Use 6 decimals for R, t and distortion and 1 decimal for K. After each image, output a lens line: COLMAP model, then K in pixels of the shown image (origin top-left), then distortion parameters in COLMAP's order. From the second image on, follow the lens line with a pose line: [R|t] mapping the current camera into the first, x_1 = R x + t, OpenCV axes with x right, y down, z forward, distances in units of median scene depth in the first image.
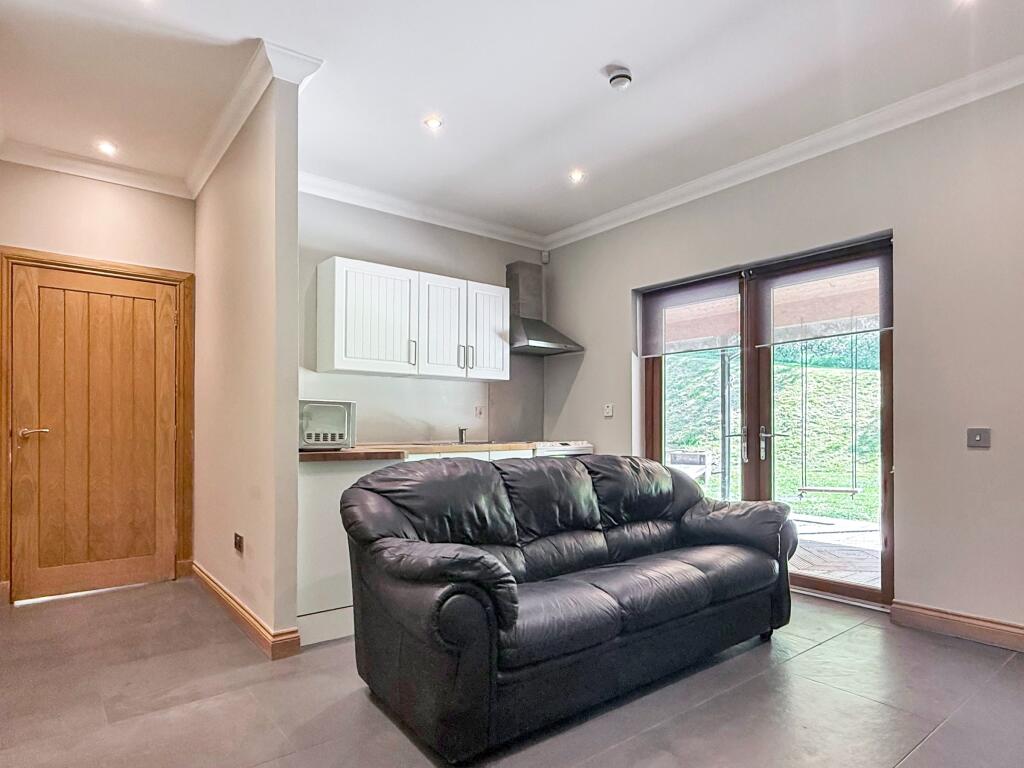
lens RADIAL K [[584.5, 0, 512.0], [0, 584.5, 426.9], [0, 0, 1]] dist [0.000186, -0.000004]
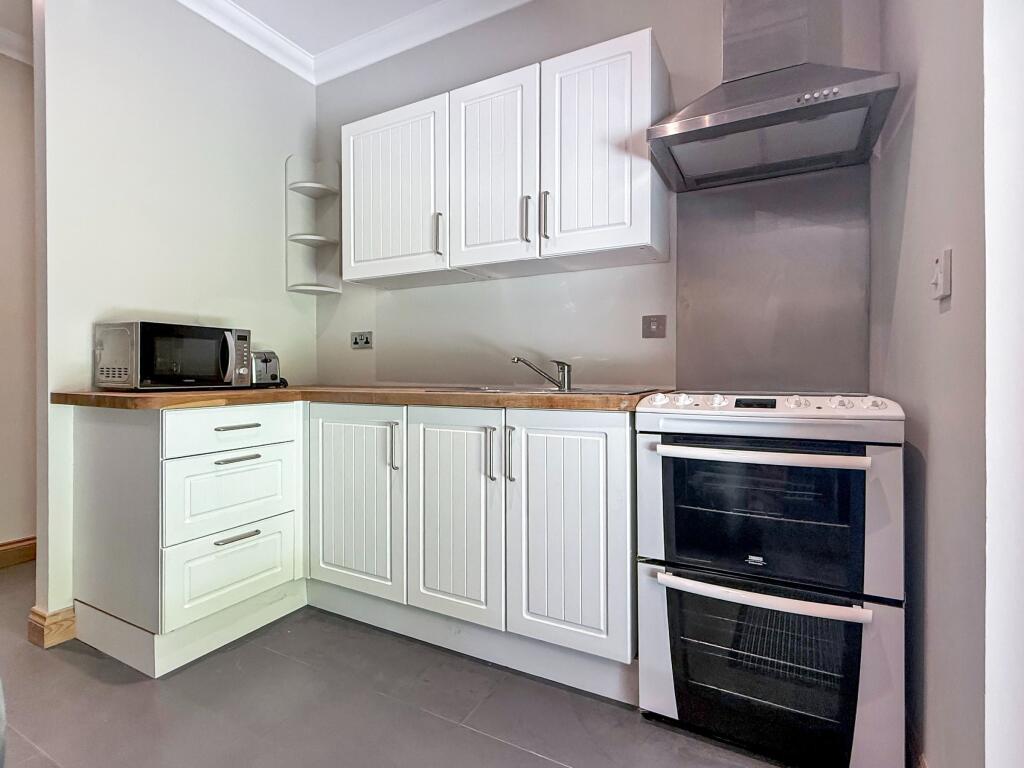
lens RADIAL K [[507.0, 0, 513.4], [0, 507.0, 369.9], [0, 0, 1]] dist [-0.001236, -0.000137]
pose [[0.399757, -0.000814, -0.916621, 0.309001], [0.004576, 0.999989, 0.001108, 0.010573], [0.916610, -0.004637, 0.399756, 0.806014]]
